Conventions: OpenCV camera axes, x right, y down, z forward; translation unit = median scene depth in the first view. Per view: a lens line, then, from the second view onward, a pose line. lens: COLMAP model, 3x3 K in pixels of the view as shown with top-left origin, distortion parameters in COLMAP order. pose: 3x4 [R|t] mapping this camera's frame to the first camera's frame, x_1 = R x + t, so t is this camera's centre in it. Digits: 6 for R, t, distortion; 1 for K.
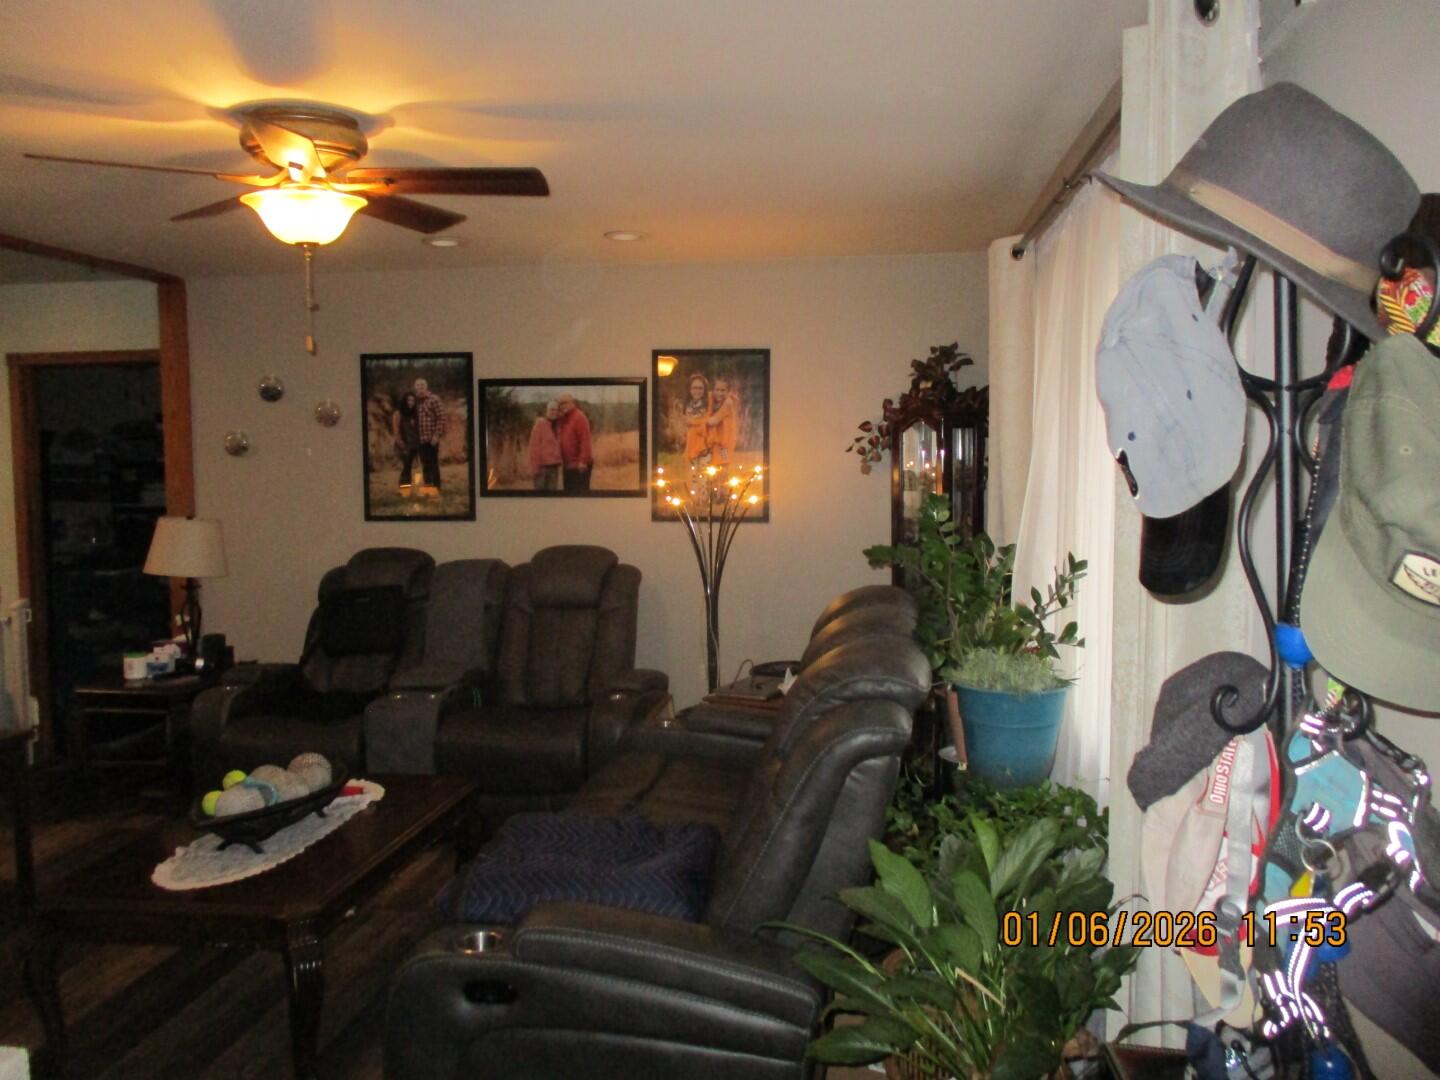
lens RADIAL K [[1205.0, 0, 720.6], [0, 1205.0, 538.9], [0, 0, 1]] dist [-0.030278, 0.012524]
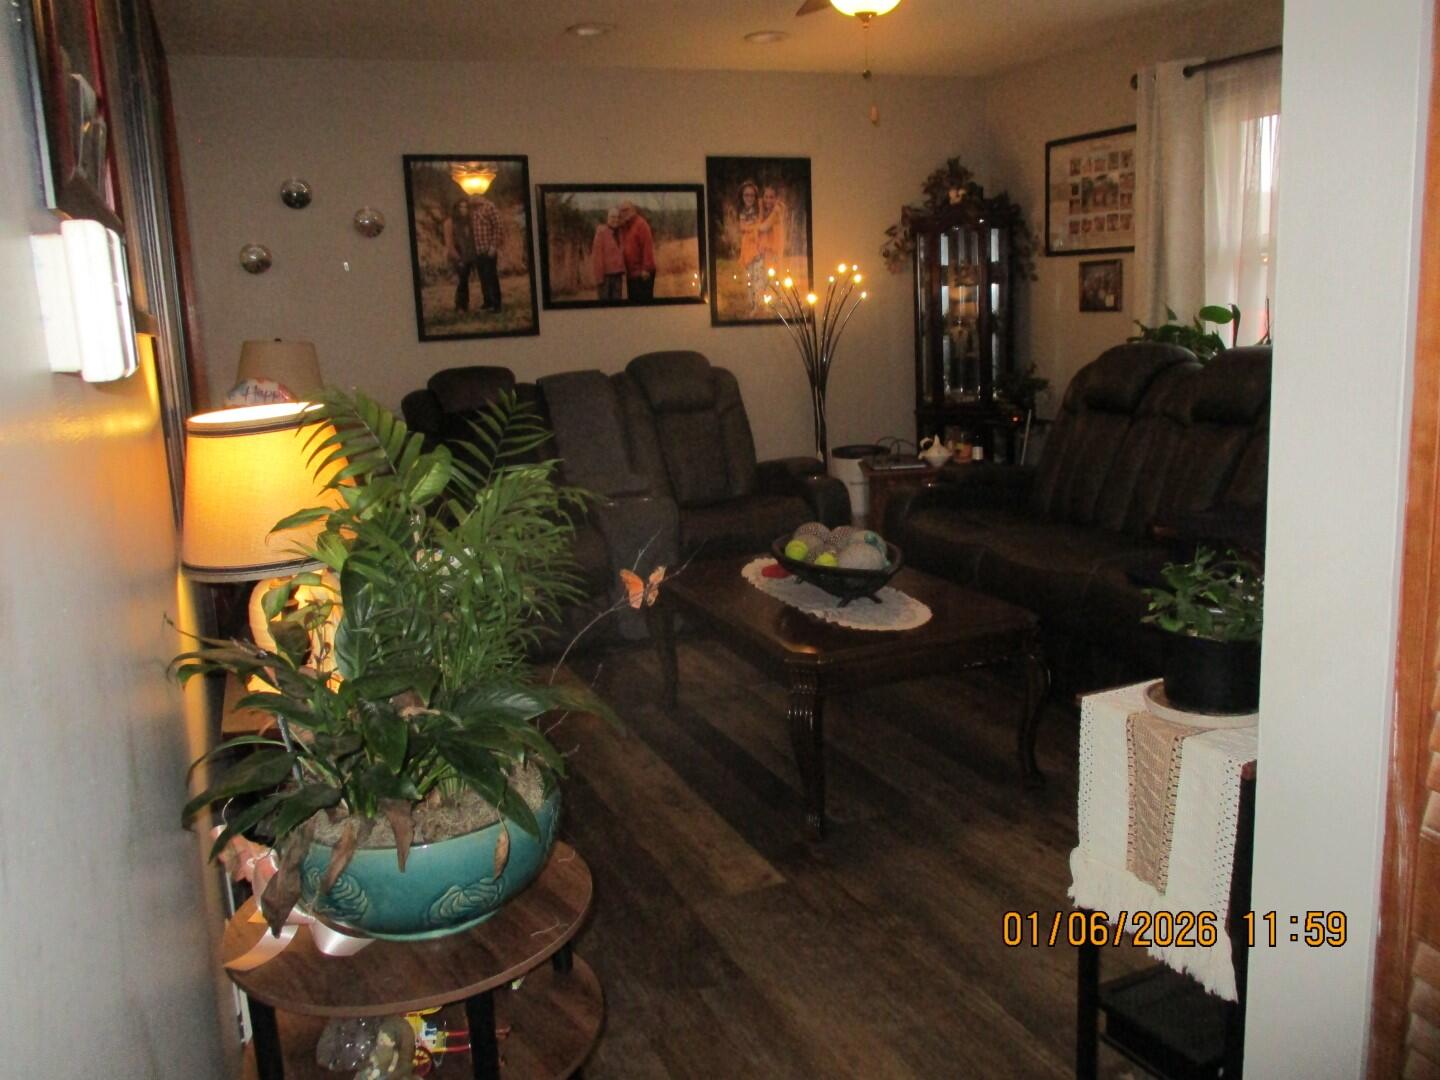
lens RADIAL K [[1205.0, 0, 721.6], [0, 1205.0, 538.1], [0, 0, 1]] dist [-0.030278, 0.012524]
pose [[0.863707, -0.127887, 0.487498, -0.576715], [0.072795, 0.988783, 0.130418, 0.031093], [-0.498709, -0.077156, 0.863329, 0.082738]]
